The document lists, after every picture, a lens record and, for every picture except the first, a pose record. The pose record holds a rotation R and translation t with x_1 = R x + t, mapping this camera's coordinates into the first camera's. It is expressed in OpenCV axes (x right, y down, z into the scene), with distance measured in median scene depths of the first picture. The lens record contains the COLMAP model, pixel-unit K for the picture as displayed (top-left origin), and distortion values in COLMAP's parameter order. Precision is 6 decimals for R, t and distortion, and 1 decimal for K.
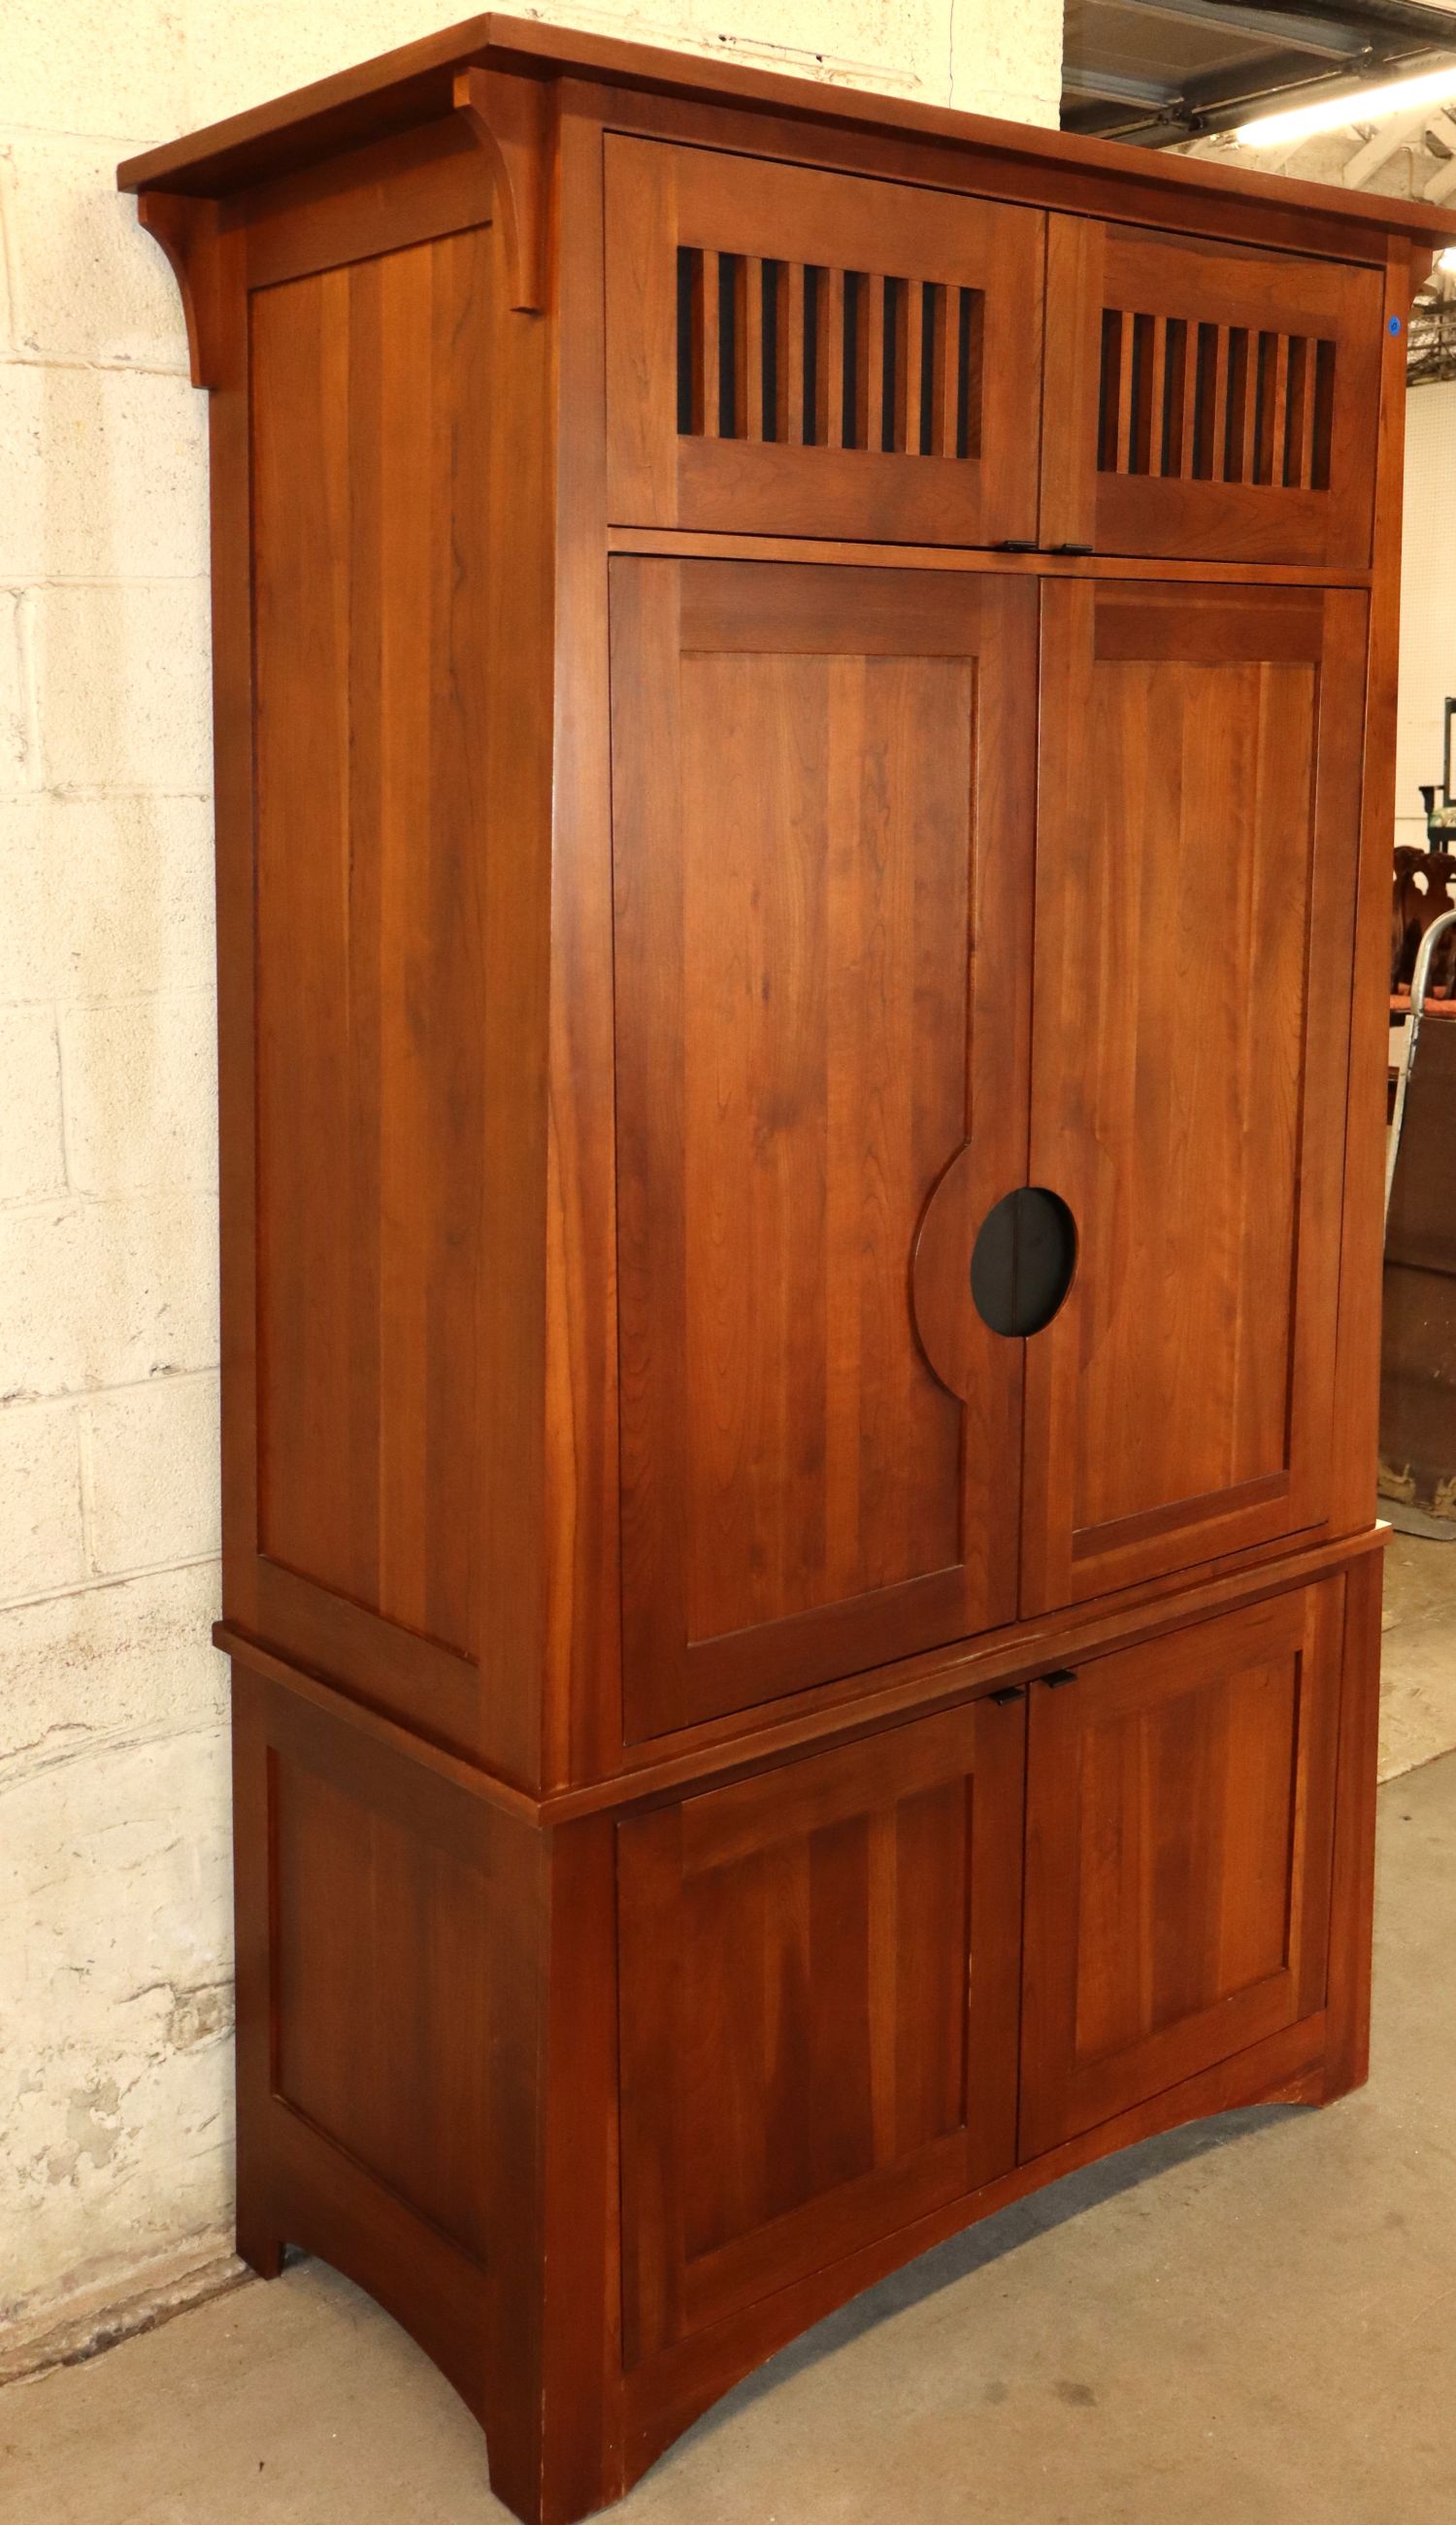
lens RADIAL K [[2468.7, 0, 634.6], [0, 2468.7, 1259.3], [0, 0, 1]] dist [0.000175, 0.013031]
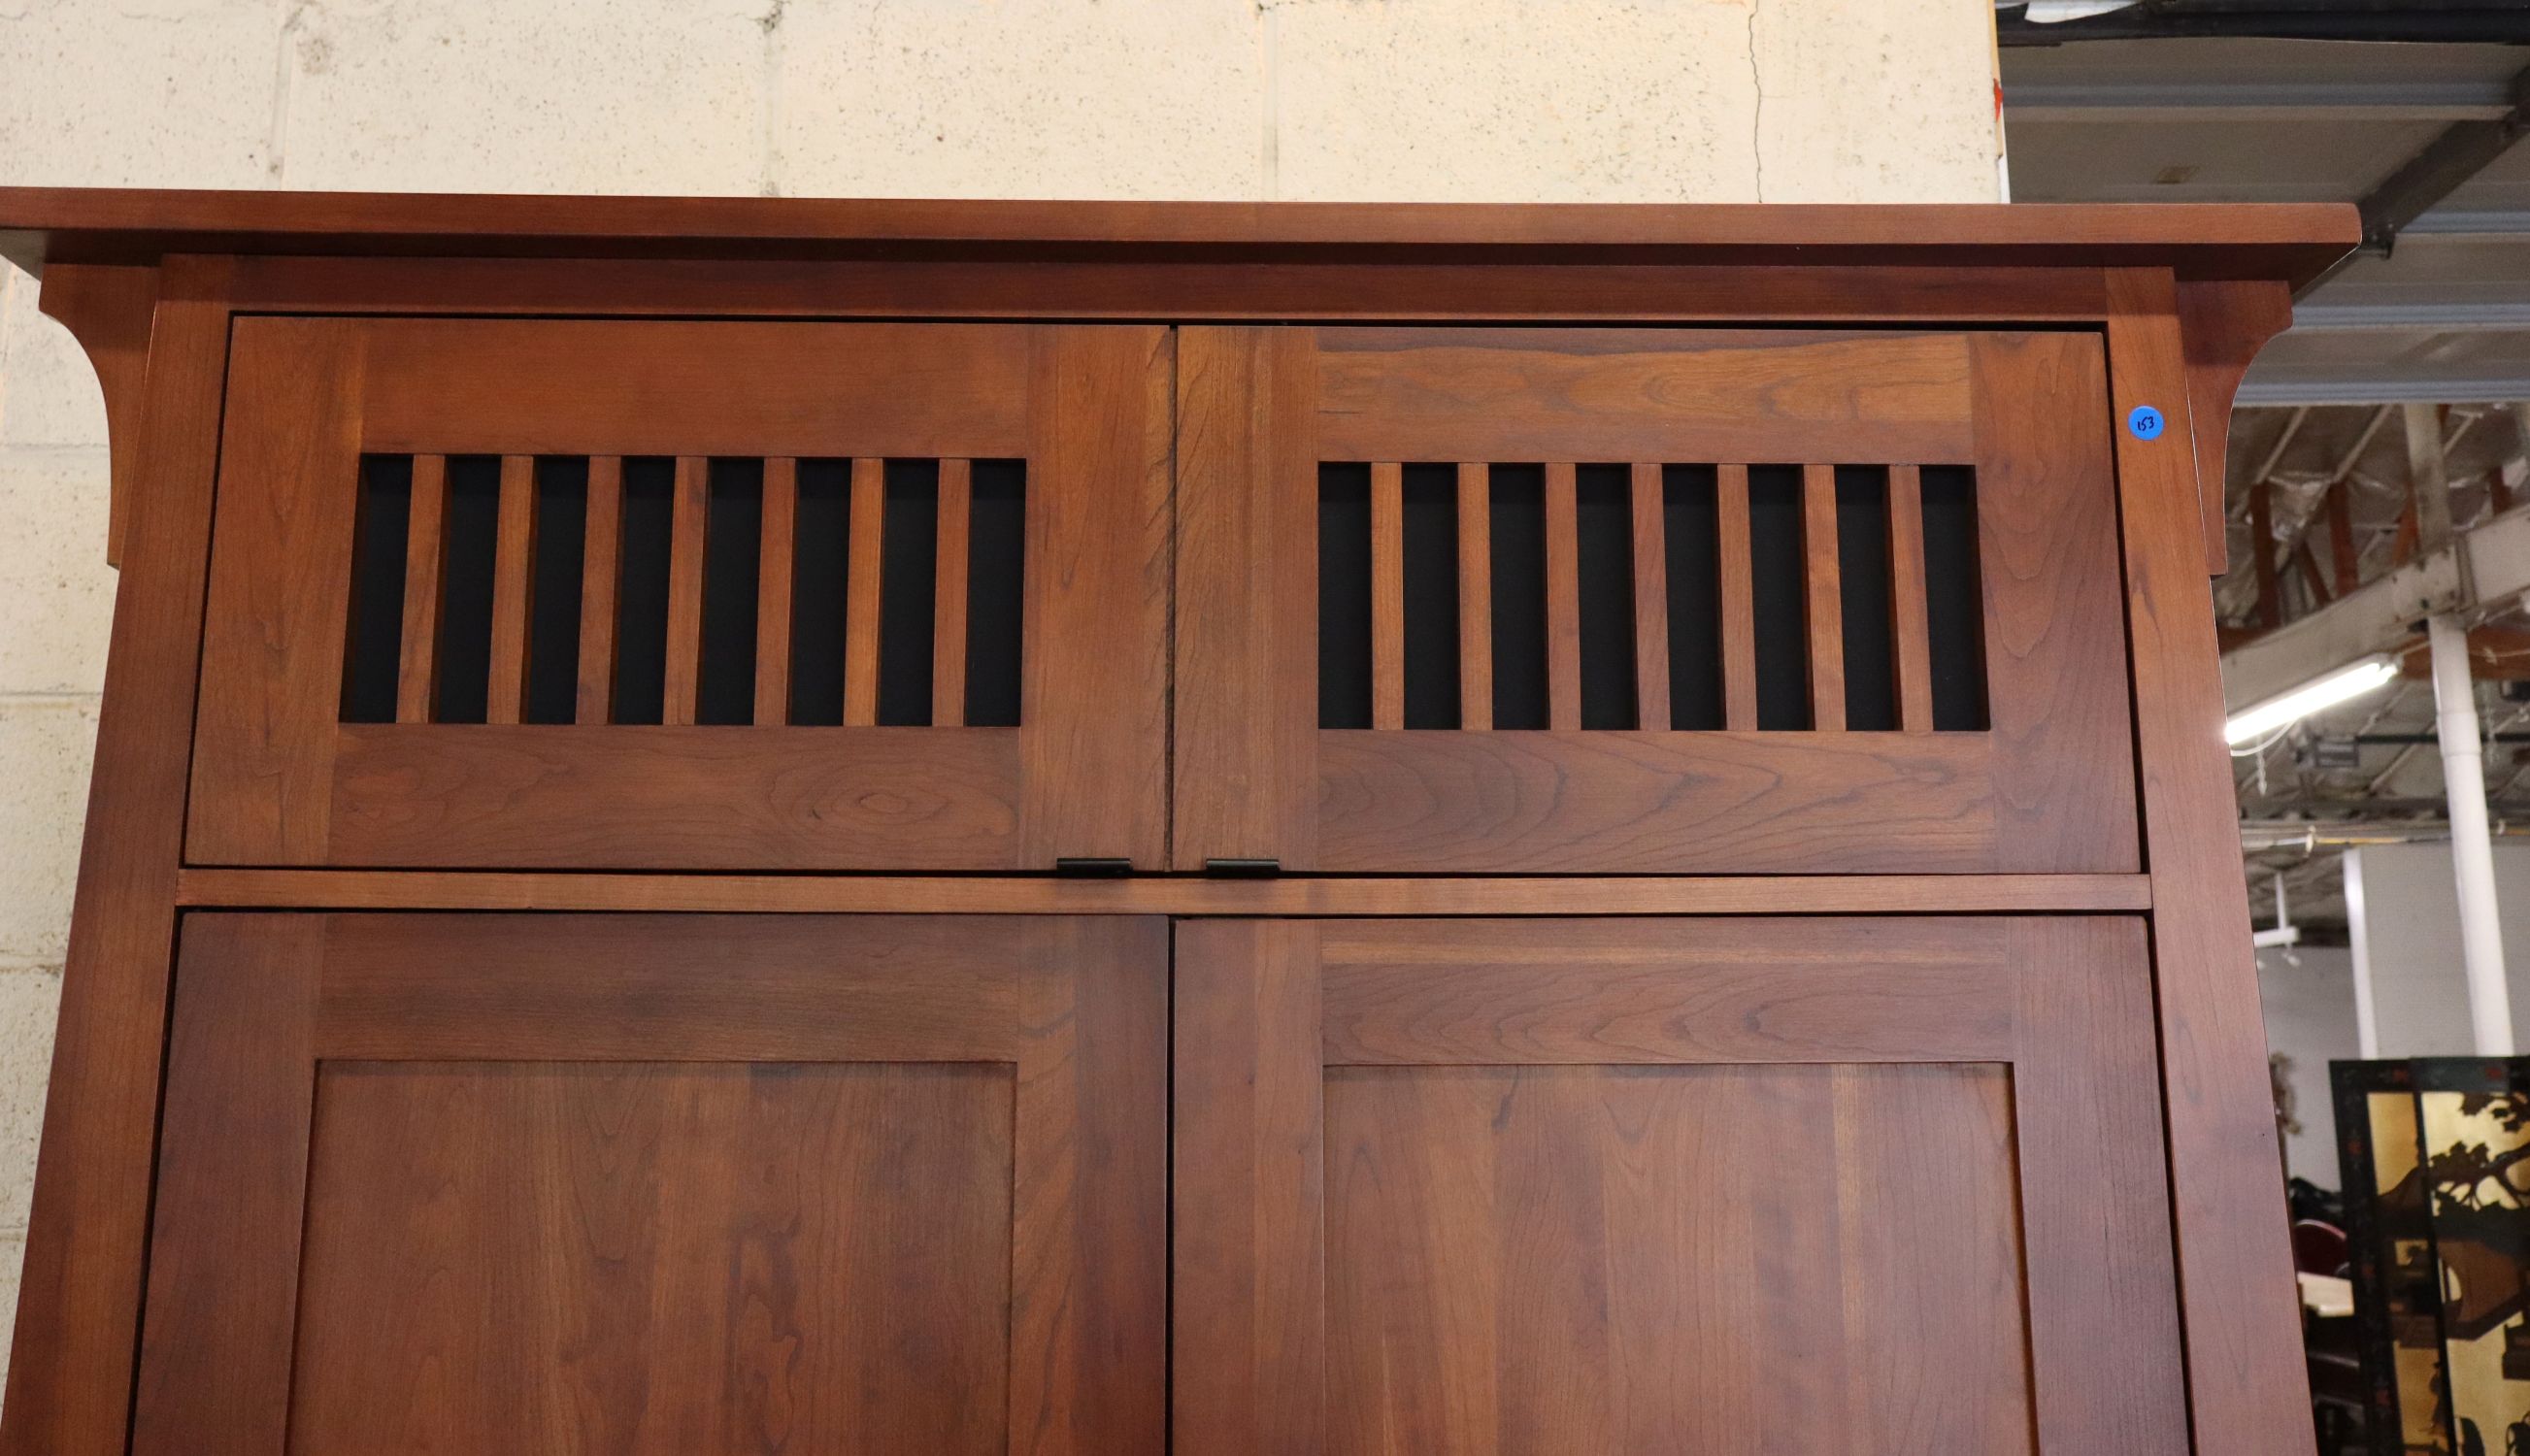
lens RADIAL K [[2380.7, 0, 1256.7], [0, 2380.7, 596.9], [0, 0, 1]] dist [0.014086, -0.006934]
pose [[0.796282, -0.106684, -0.595444, 0.474655], [-0.134415, 0.928515, -0.346111, -0.151097], [0.589803, 0.355639, 0.725020, 0.562303]]
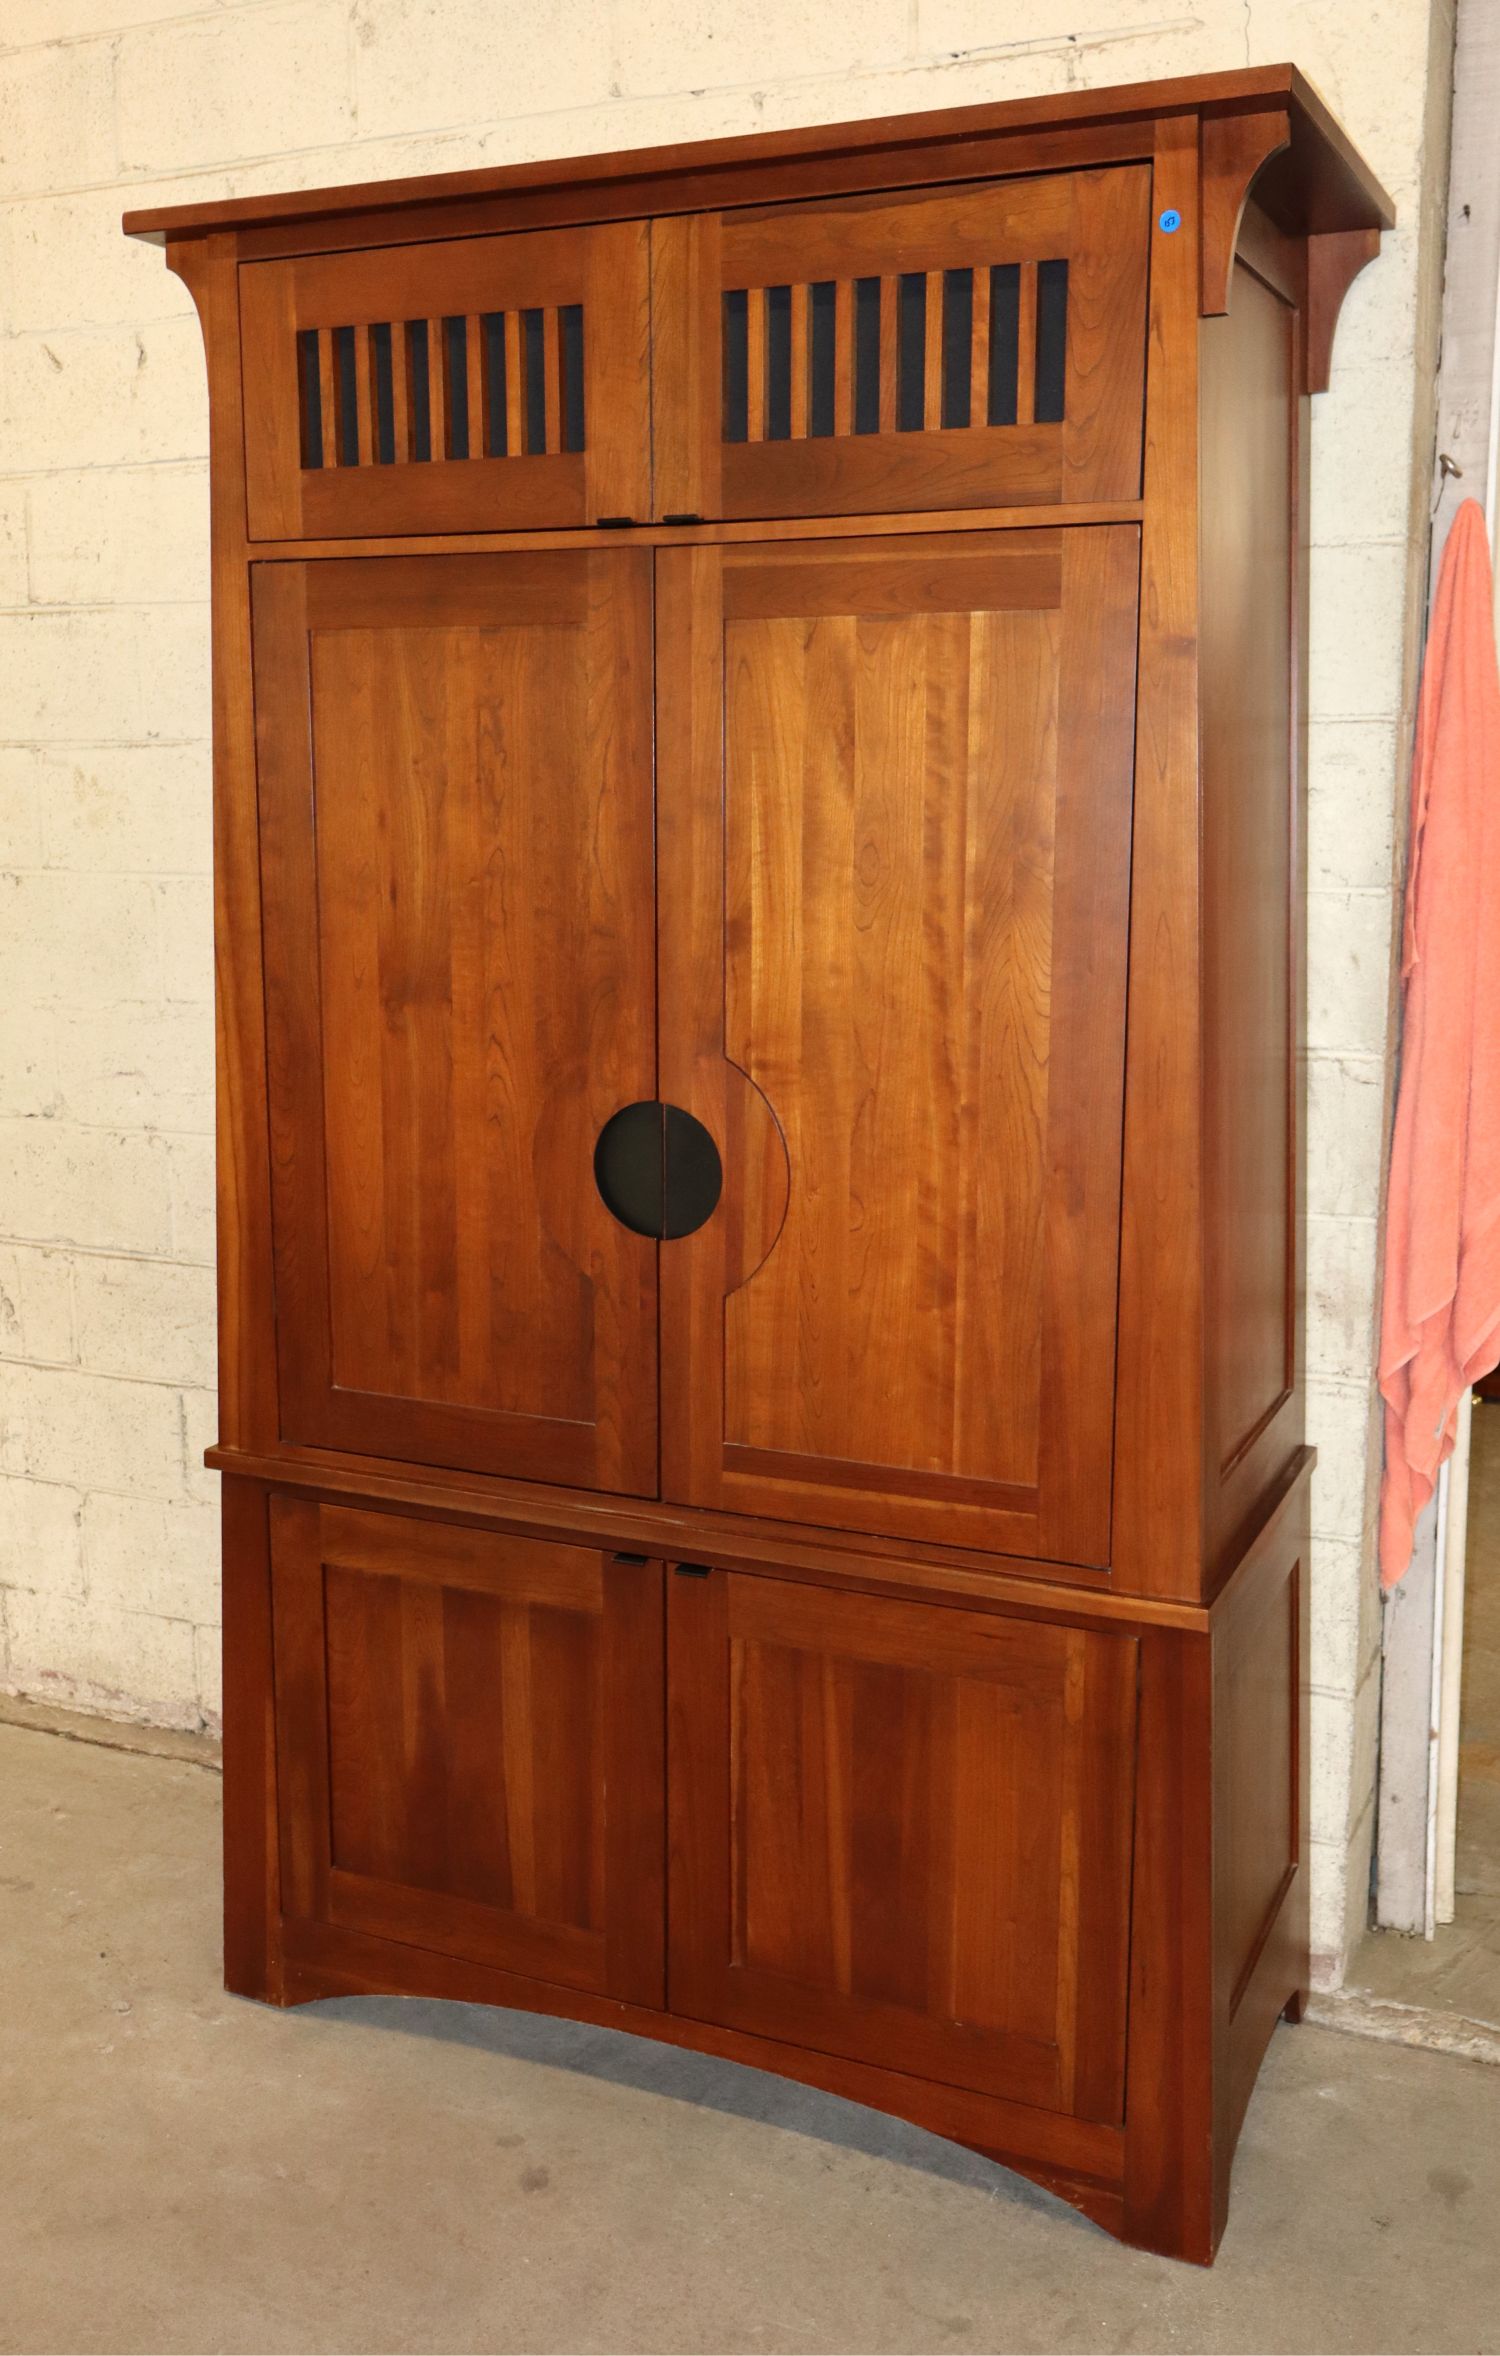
lens RADIAL K [[2271.0, 0, 677.1], [0, 2271.0, 1164.9], [0, 0, 1]] dist [-0.001811, 0.007737]
pose [[0.444039, 0.172631, -0.879220, 1.042561], [-0.185294, 0.977745, 0.098395, -0.101517], [0.876639, 0.119223, 0.466144, 0.533988]]
